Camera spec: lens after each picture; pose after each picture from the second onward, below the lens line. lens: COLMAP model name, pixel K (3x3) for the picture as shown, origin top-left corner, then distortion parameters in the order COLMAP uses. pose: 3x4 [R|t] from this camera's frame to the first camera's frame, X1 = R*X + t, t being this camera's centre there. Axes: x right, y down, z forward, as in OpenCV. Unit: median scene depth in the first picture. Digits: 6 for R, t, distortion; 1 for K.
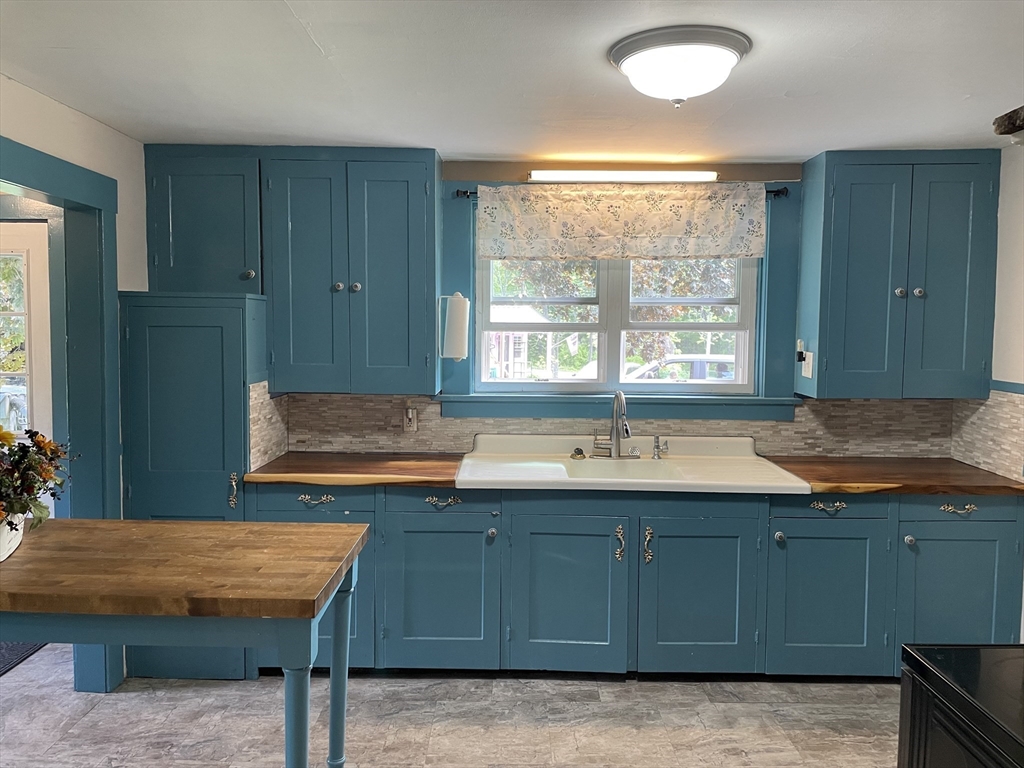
lens RADIAL K [[778.1, 0, 508.7], [0, 778.1, 374.6], [0, 0, 1]] dist [0.058185, -0.048290]
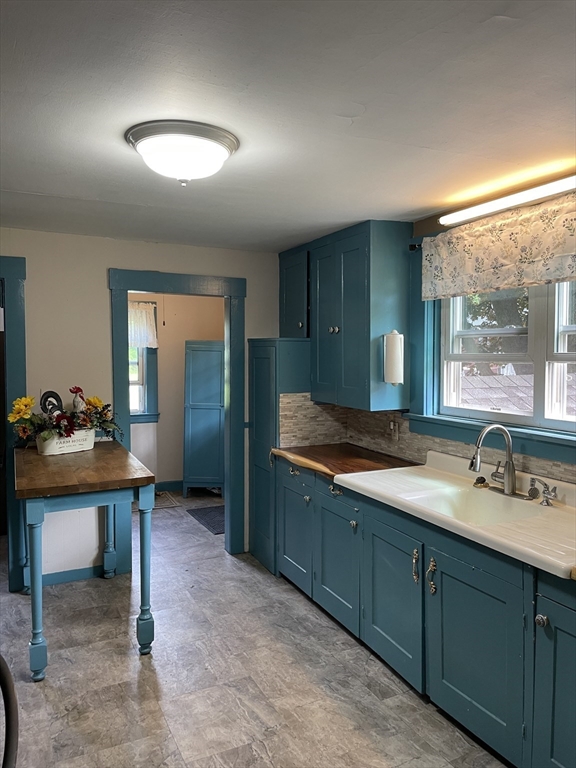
lens RADIAL K [[583.5, 0, 283.7], [0, 583.5, 384.1], [0, 0, 1]] dist [0.058185, -0.048290]
pose [[0.432040, 0.043110, -0.900823, 0.677186], [-0.050007, 0.998465, 0.023800, -0.032763], [0.900467, 0.034765, 0.433533, 0.435361]]
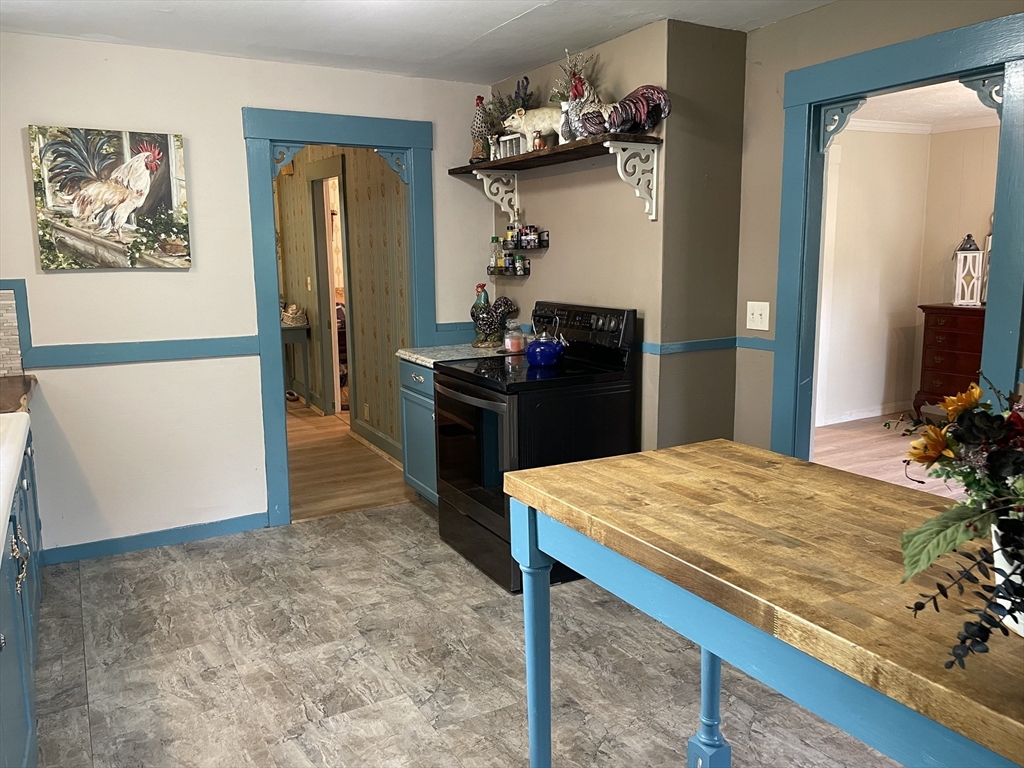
lens RADIAL K [[778.1, 0, 490.2], [0, 778.1, 368.6], [0, 0, 1]] dist [0.058185, -0.048290]
pose [[-0.478144, -0.131507, 0.868380, -0.489890], [0.066710, 0.980432, 0.185208, -0.022599], [-0.875744, 0.146486, -0.460015, 0.831101]]
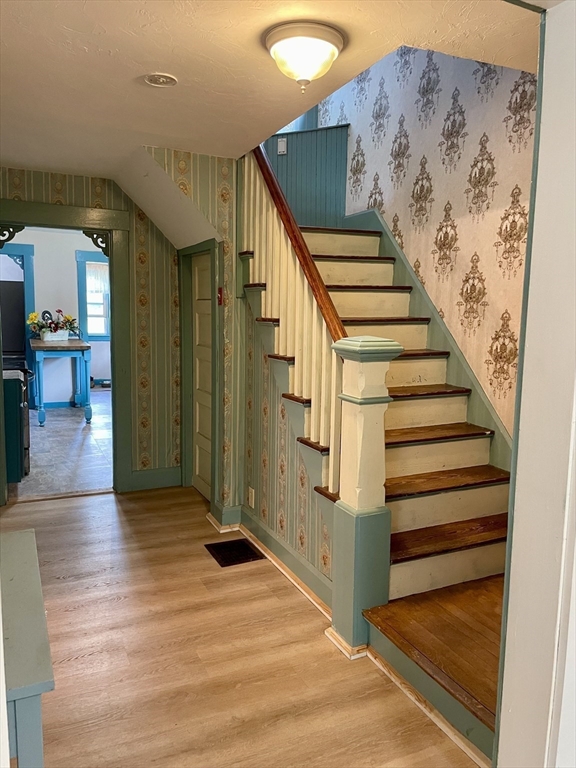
lens RADIAL K [[583.5, 0, 288.8], [0, 583.5, 382.8], [0, 0, 1]] dist [0.058185, -0.048290]
pose [[0.429953, 0.119038, -0.894970, 1.859685], [-0.071932, 0.992635, 0.097472, 0.009617], [0.899981, 0.022468, 0.435349, 0.382793]]
